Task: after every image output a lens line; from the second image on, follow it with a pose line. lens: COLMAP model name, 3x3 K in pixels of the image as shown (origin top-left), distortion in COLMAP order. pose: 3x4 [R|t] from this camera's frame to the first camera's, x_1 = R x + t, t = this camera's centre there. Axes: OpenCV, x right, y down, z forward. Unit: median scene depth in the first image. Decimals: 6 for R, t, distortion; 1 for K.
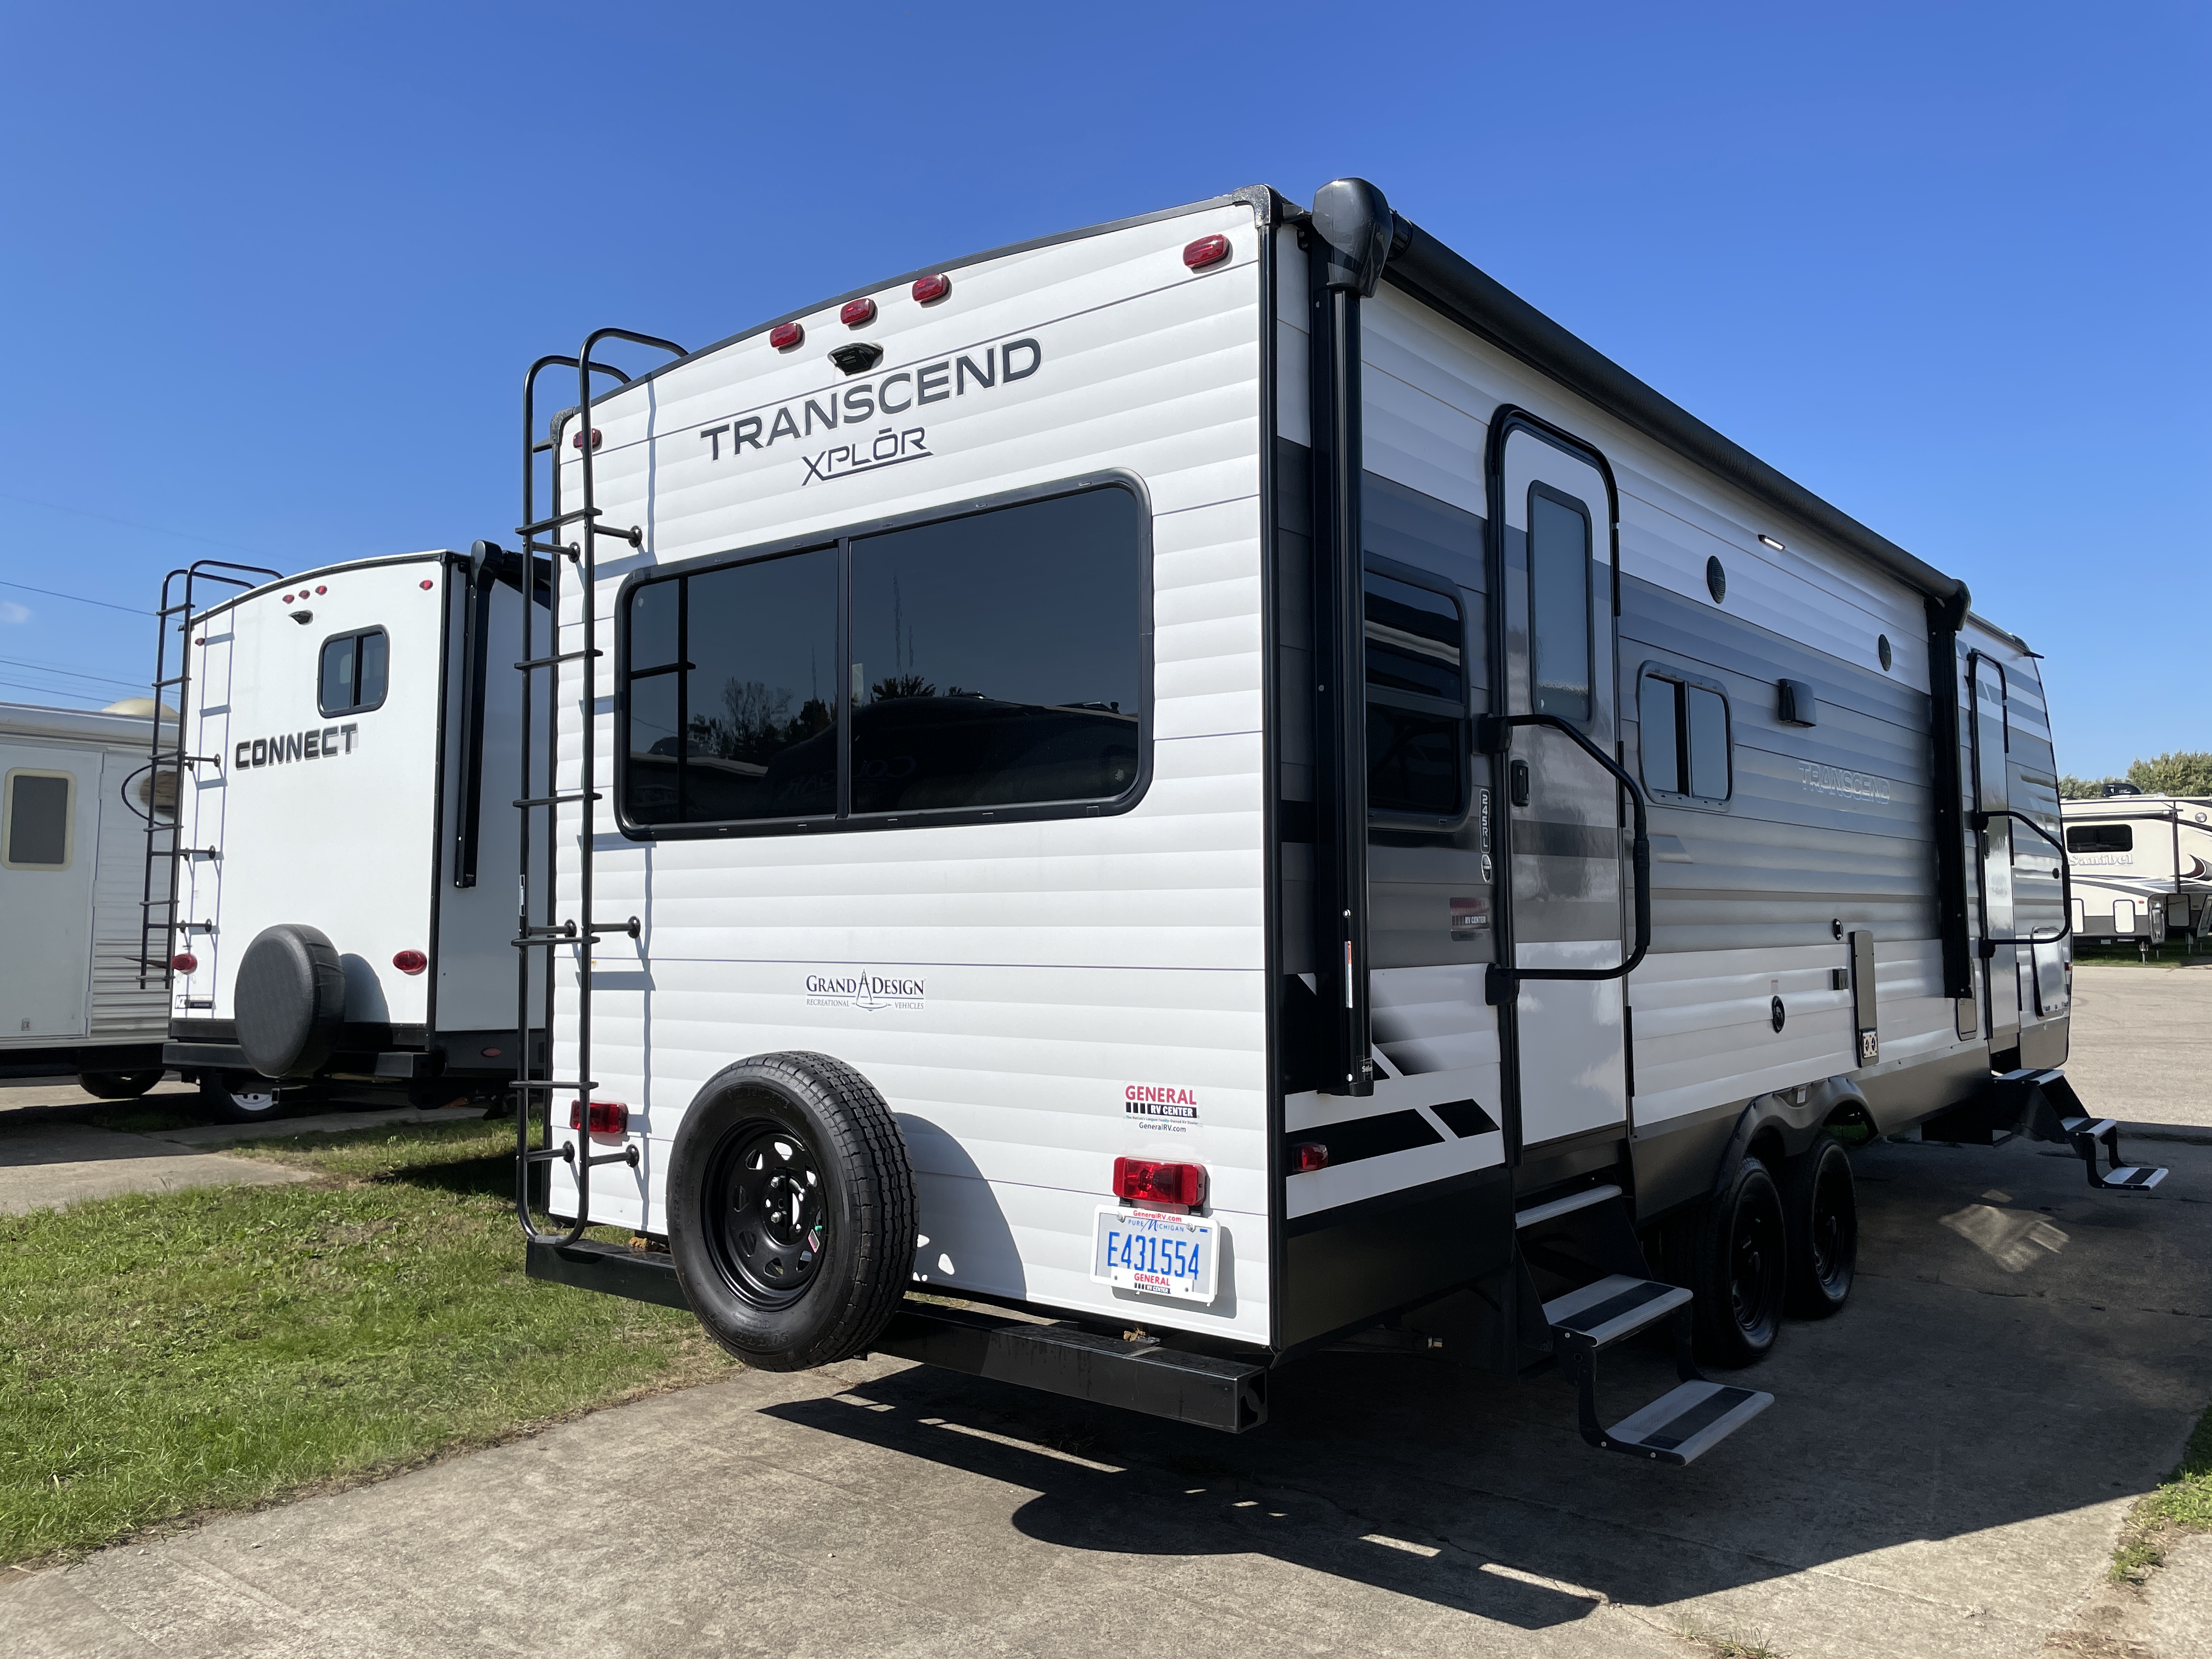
lens RADIAL K [[1702.7, 0, 1113.9], [0, 1702.7, 816.8], [0, 0, 1]] dist [0.072655, -0.100518]
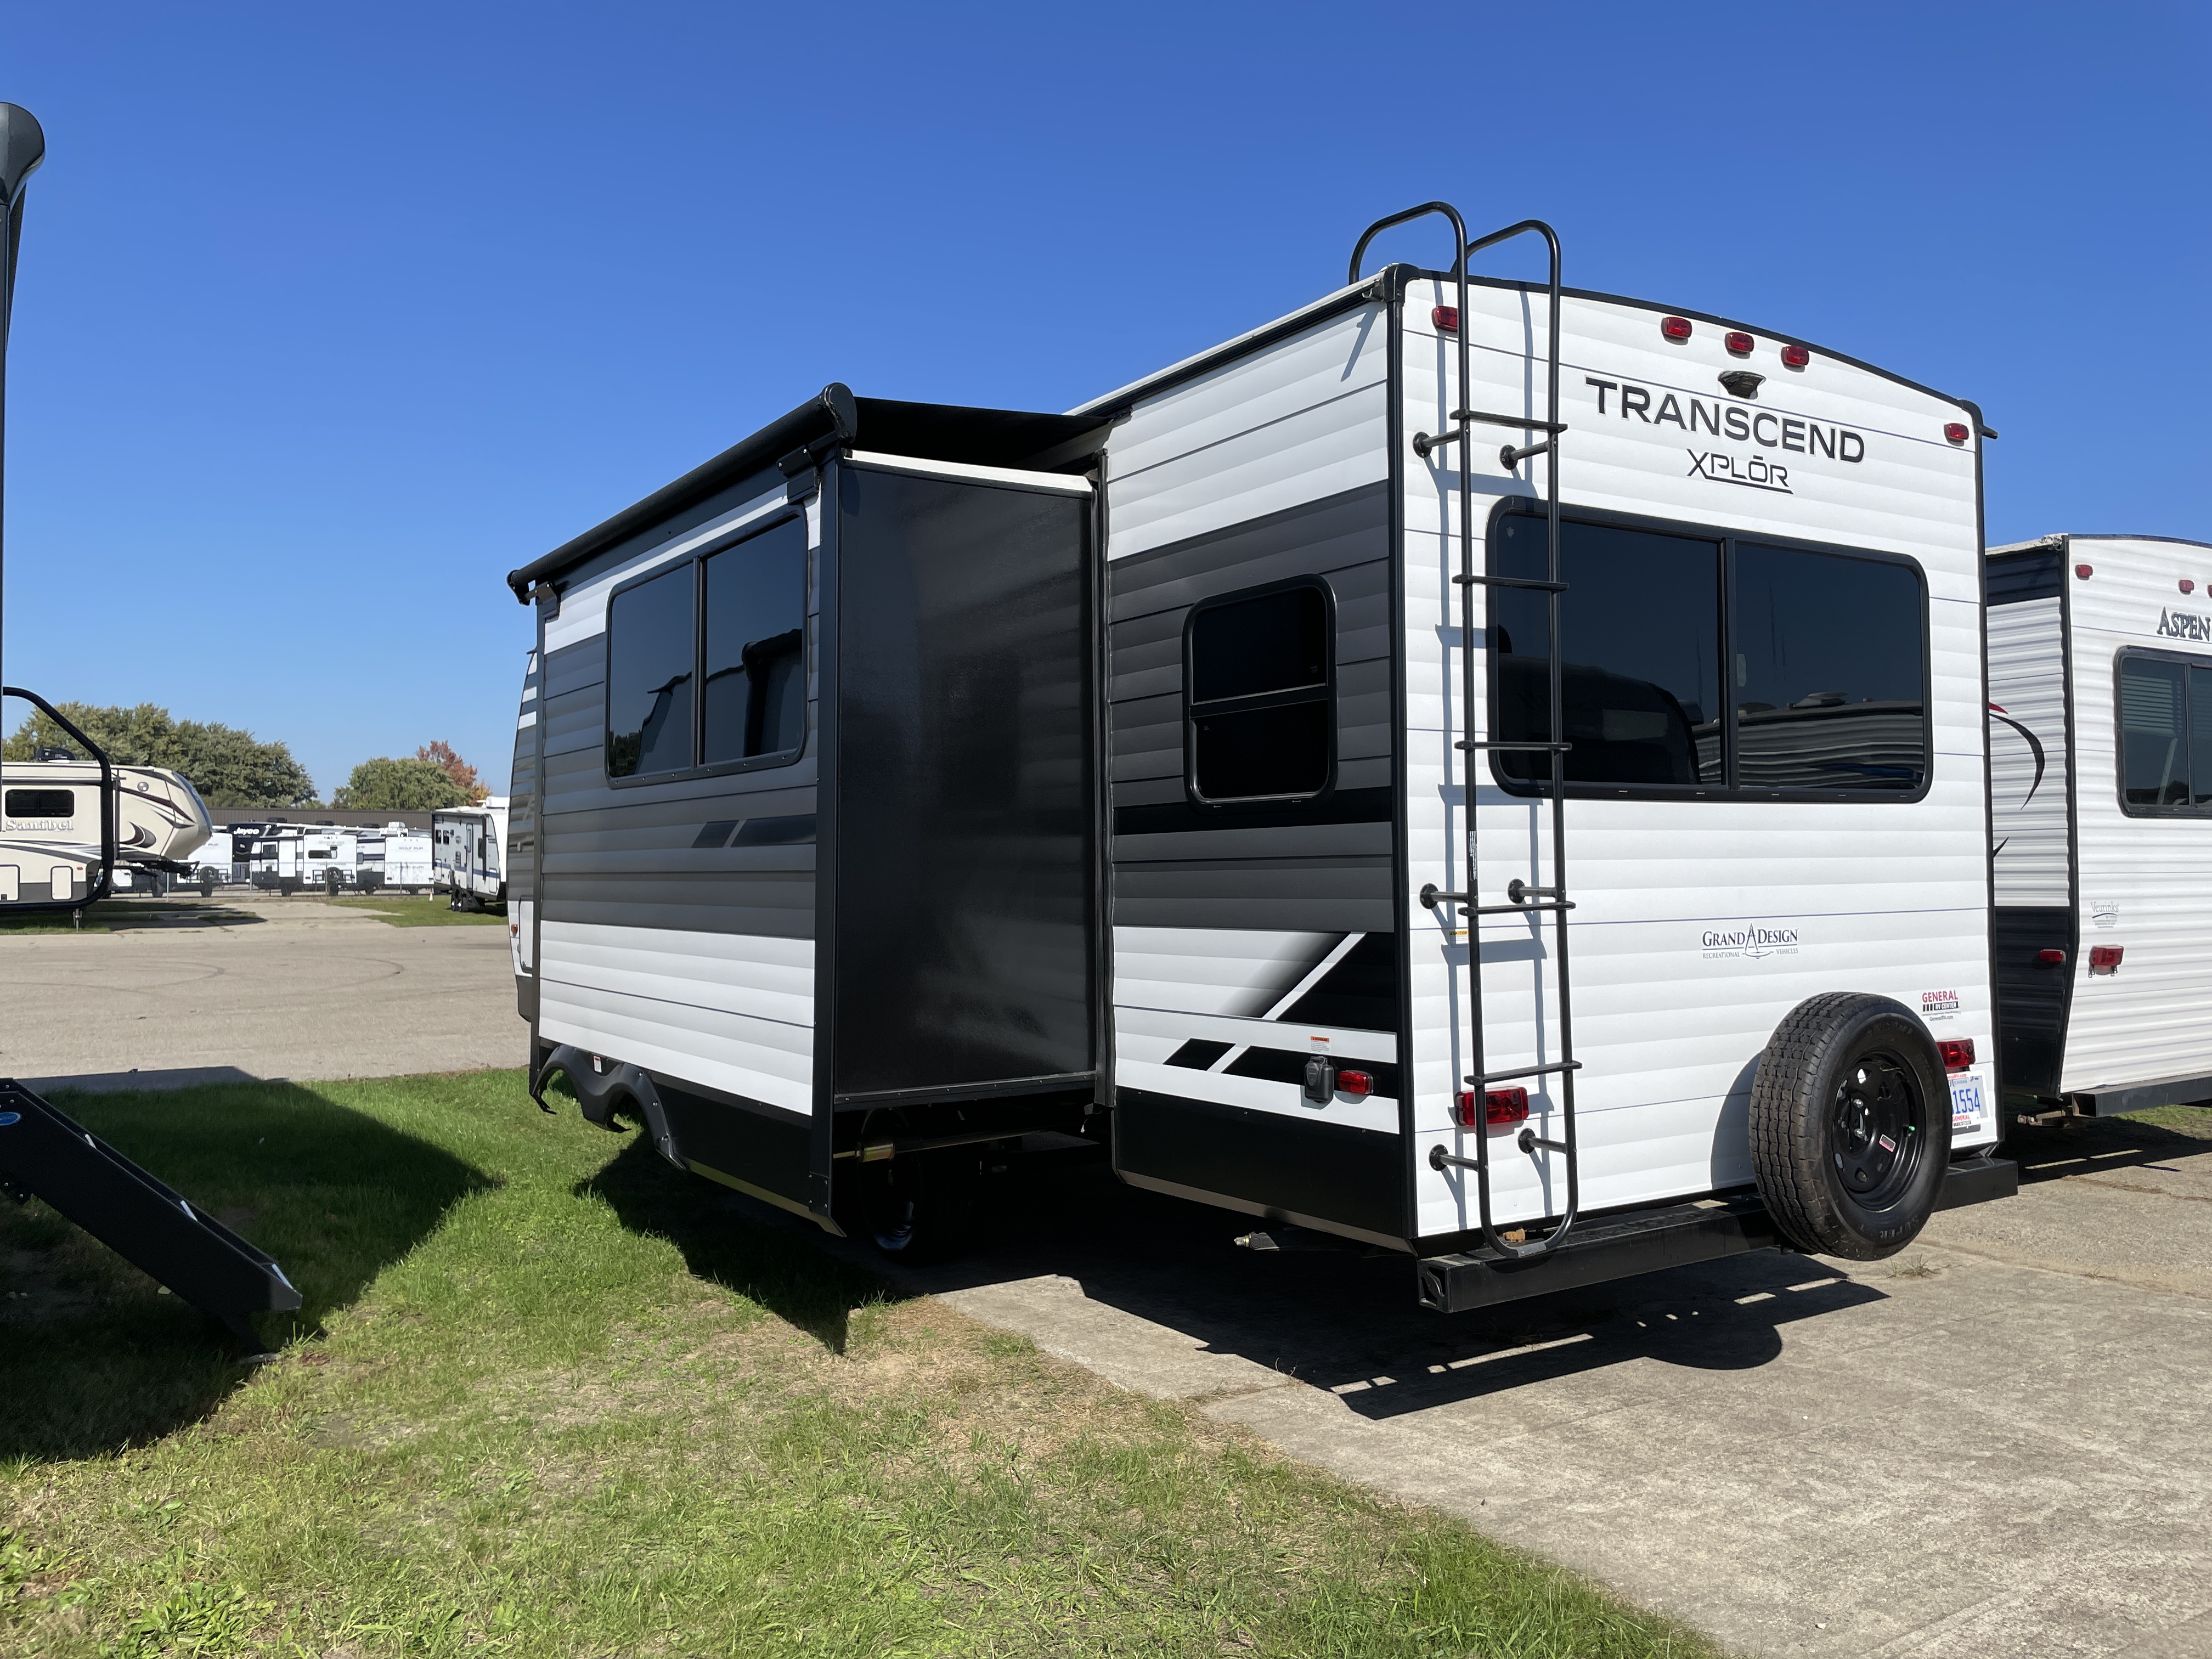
lens RADIAL K [[1702.7, 0, 1105.5], [0, 1702.7, 821.8], [0, 0, 1]] dist [0.072655, -0.100518]
pose [[0.303885, 0.025392, 0.952370, -1.317901], [-0.046315, 0.998857, -0.011853, 0.052655], [-0.951582, -0.040507, 0.304713, 1.015301]]
